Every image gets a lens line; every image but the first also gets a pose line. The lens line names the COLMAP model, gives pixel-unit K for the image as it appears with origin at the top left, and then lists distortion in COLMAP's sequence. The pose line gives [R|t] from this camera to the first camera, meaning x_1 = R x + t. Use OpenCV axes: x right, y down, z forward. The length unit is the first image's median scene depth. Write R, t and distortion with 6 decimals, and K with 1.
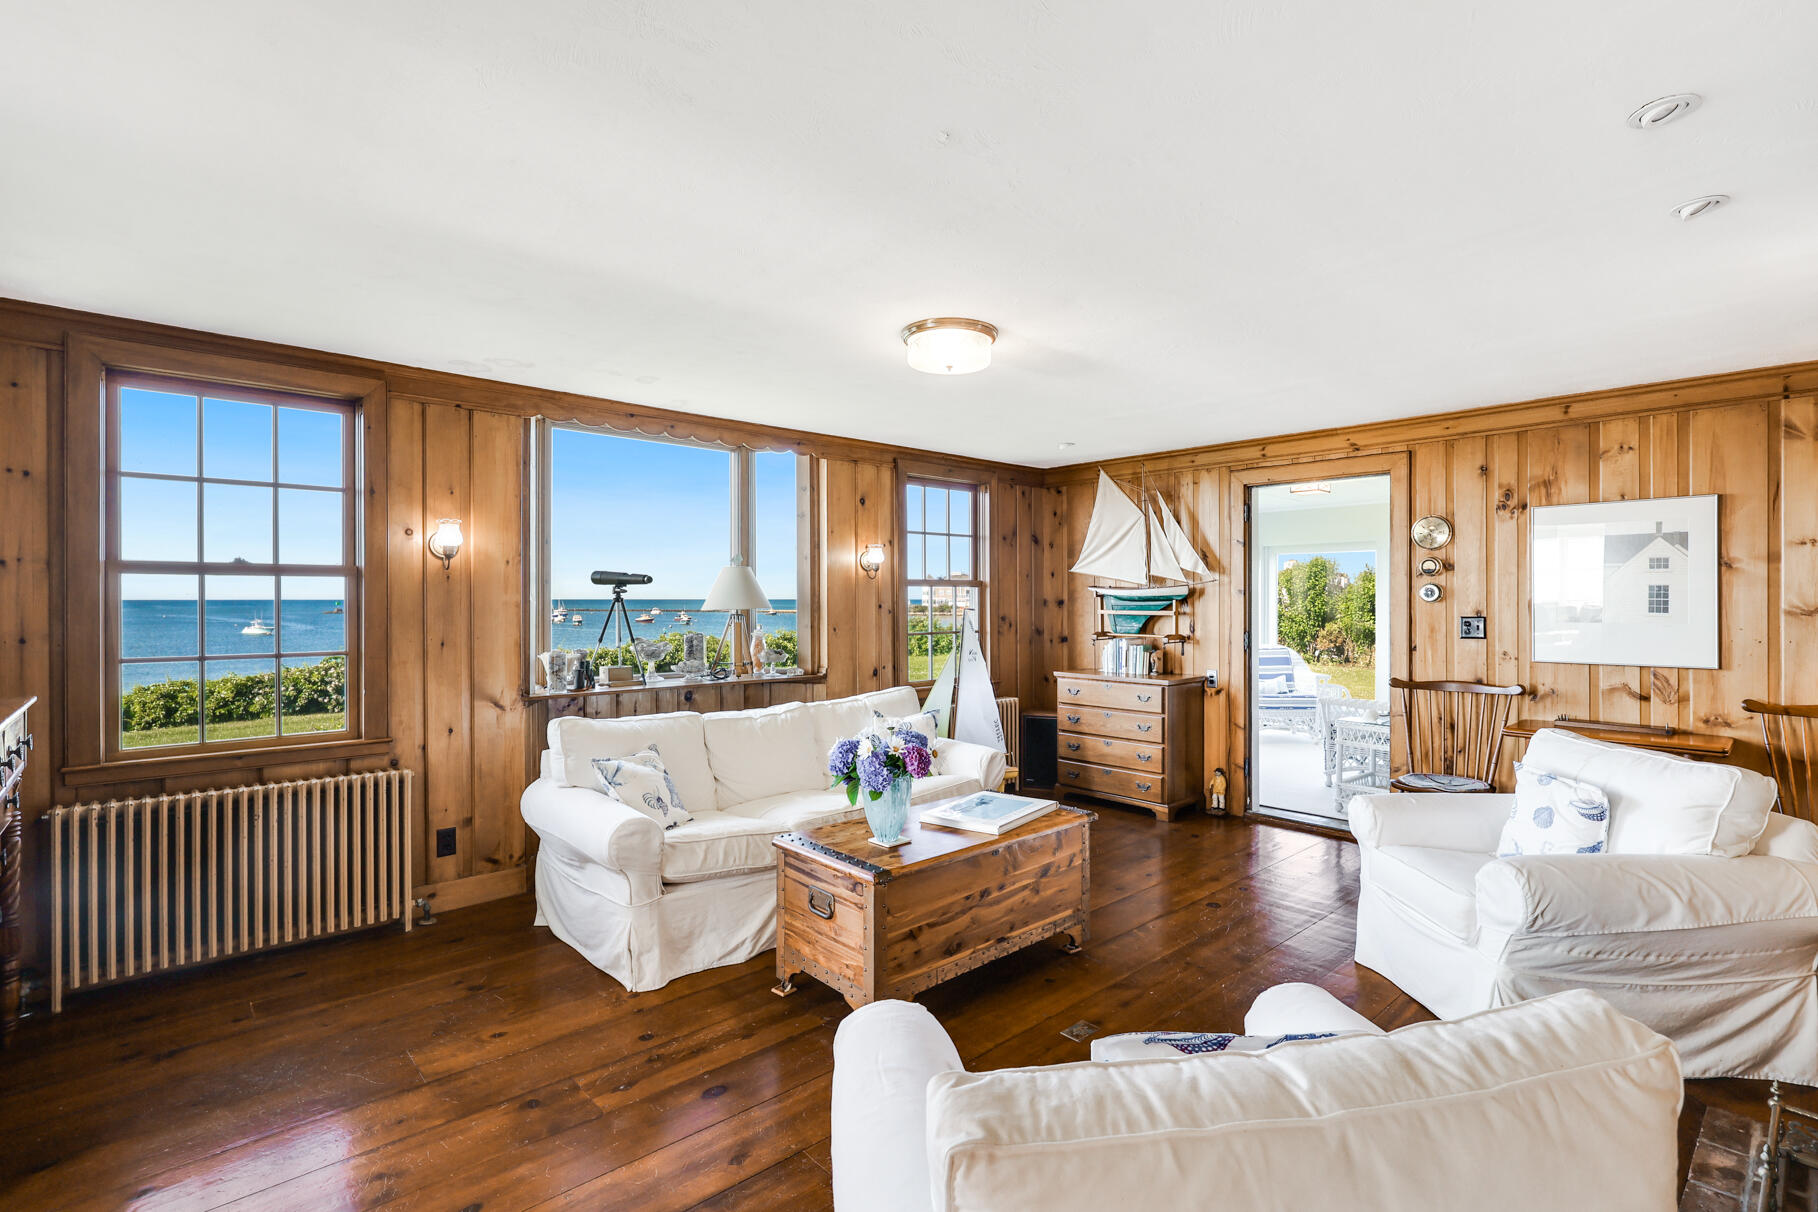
lens RADIAL K [[846.0, 0, 904.5], [0, 846.0, 598.9], [0, 0, 1]] dist [0.001165, -0.000100]
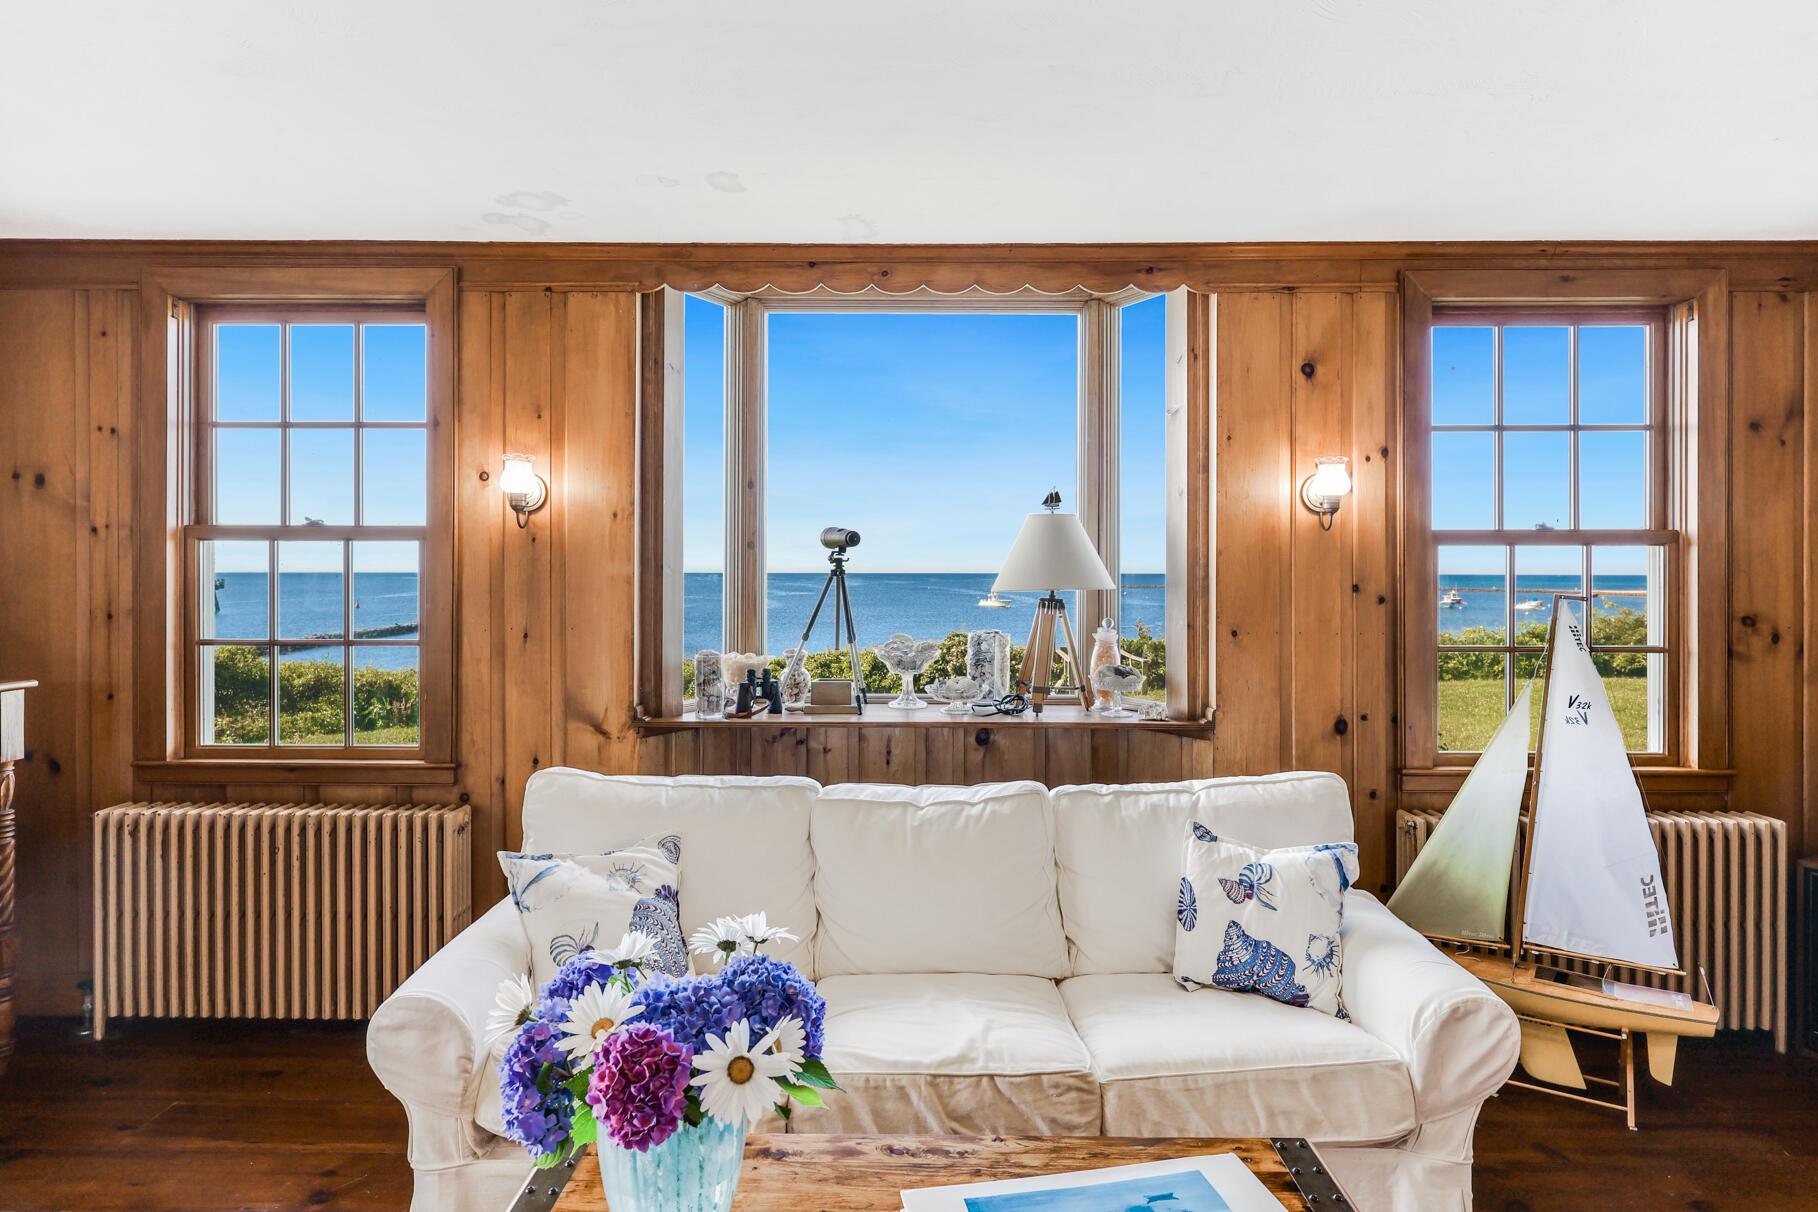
lens RADIAL K [[1029.1, 0, 904.1], [0, 1029.1, 580.1], [0, 0, 1]] dist [0.000995, 0.000752]
pose [[0.737293, 0.006859, -0.675539, 0.254503], [-0.002308, 0.999968, 0.007634, 0.000426], [0.675570, -0.004069, 0.737285, 0.587827]]
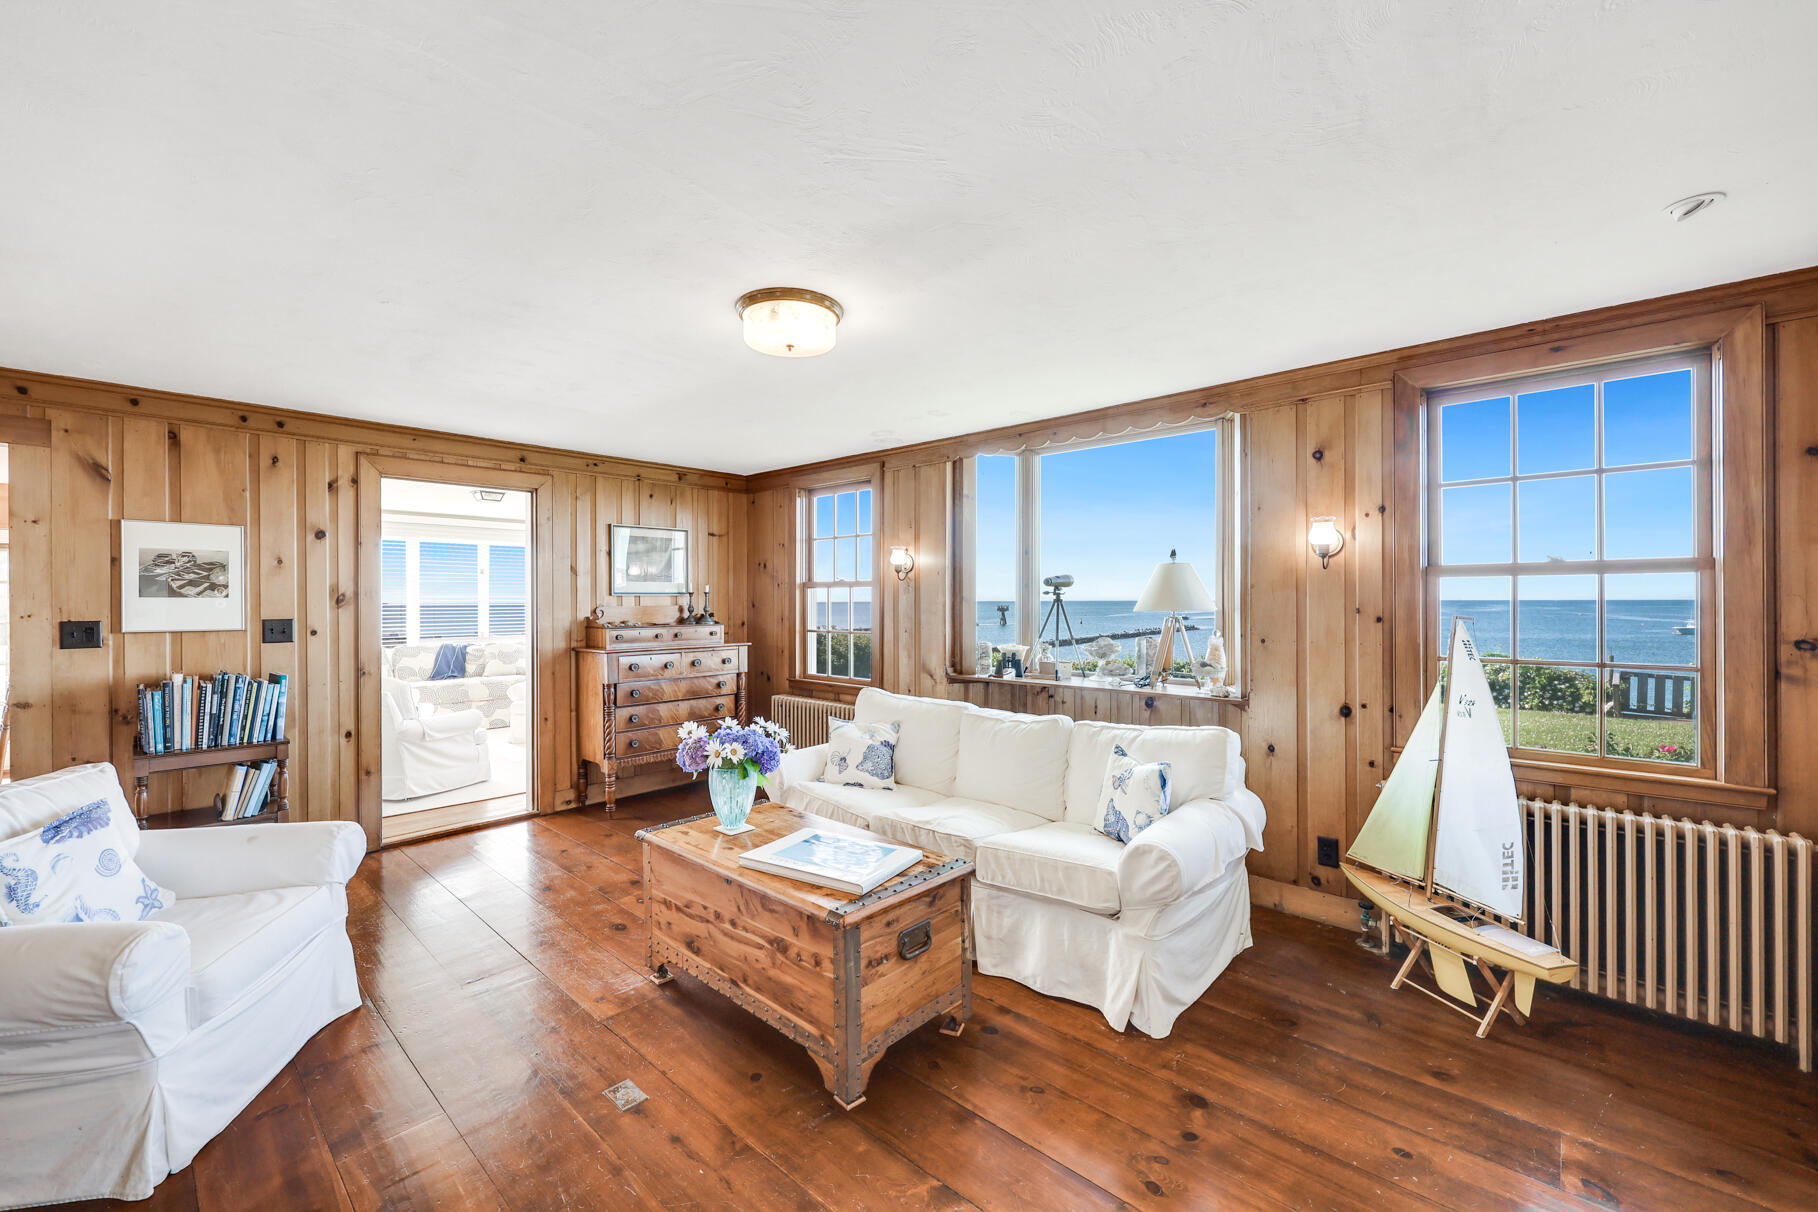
lens RADIAL K [[725.5, 0, 910.0], [0, 725.5, 603.0], [0, 0, 1]] dist [-0.001301, 0.000187]
pose [[0.104458, 0.002627, -0.994526, 0.708768], [0.002039, 0.999994, 0.002855, 0.000838], [0.994527, -0.002326, 0.104452, 0.877497]]
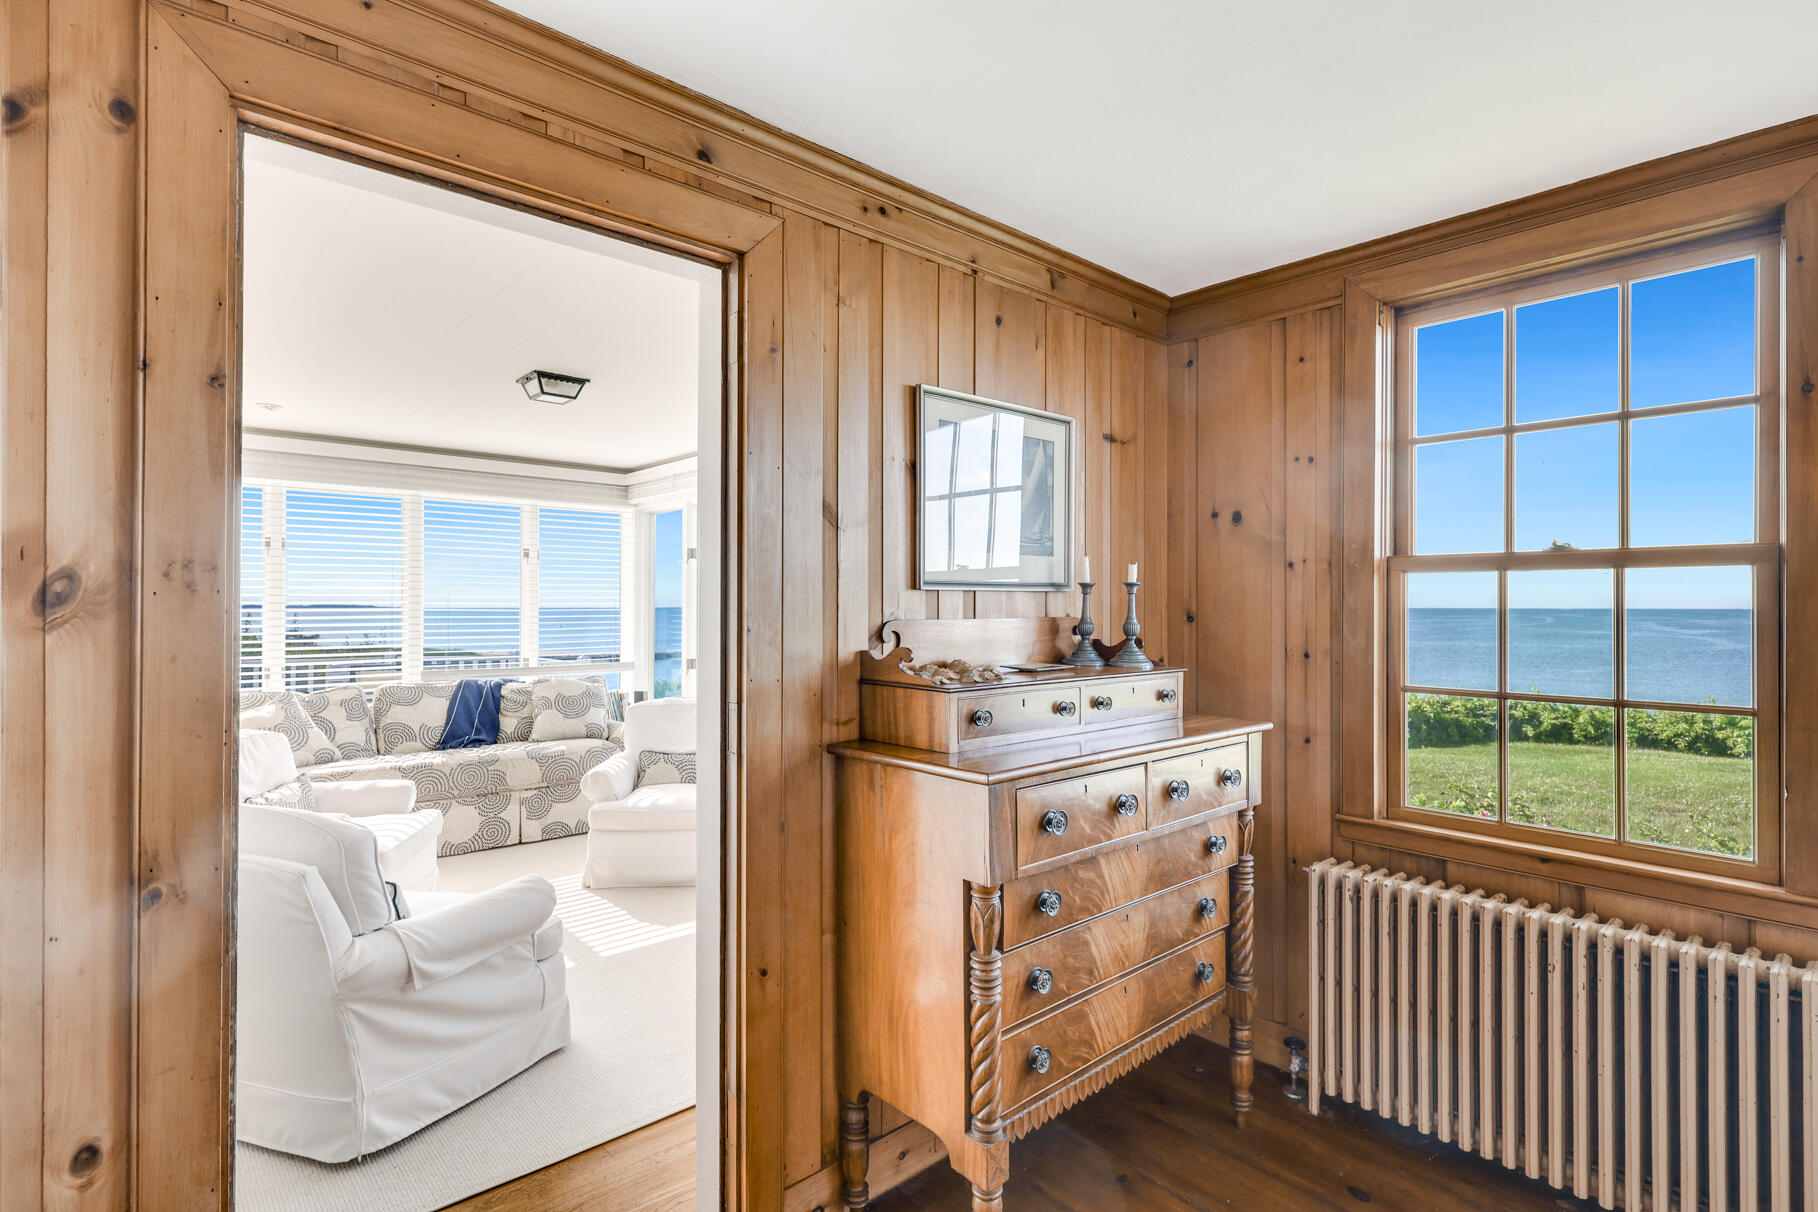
lens RADIAL K [[867.0, 0, 909.0], [0, 867.0, 606.0], [0, 0, 1]] dist [0.001224, 0.000592]
pose [[0.009045, 0.000153, -0.999959, -0.127350], [-0.002779, 0.999996, 0.000128, 0.000358], [0.999955, 0.002778, 0.009045, 0.454070]]
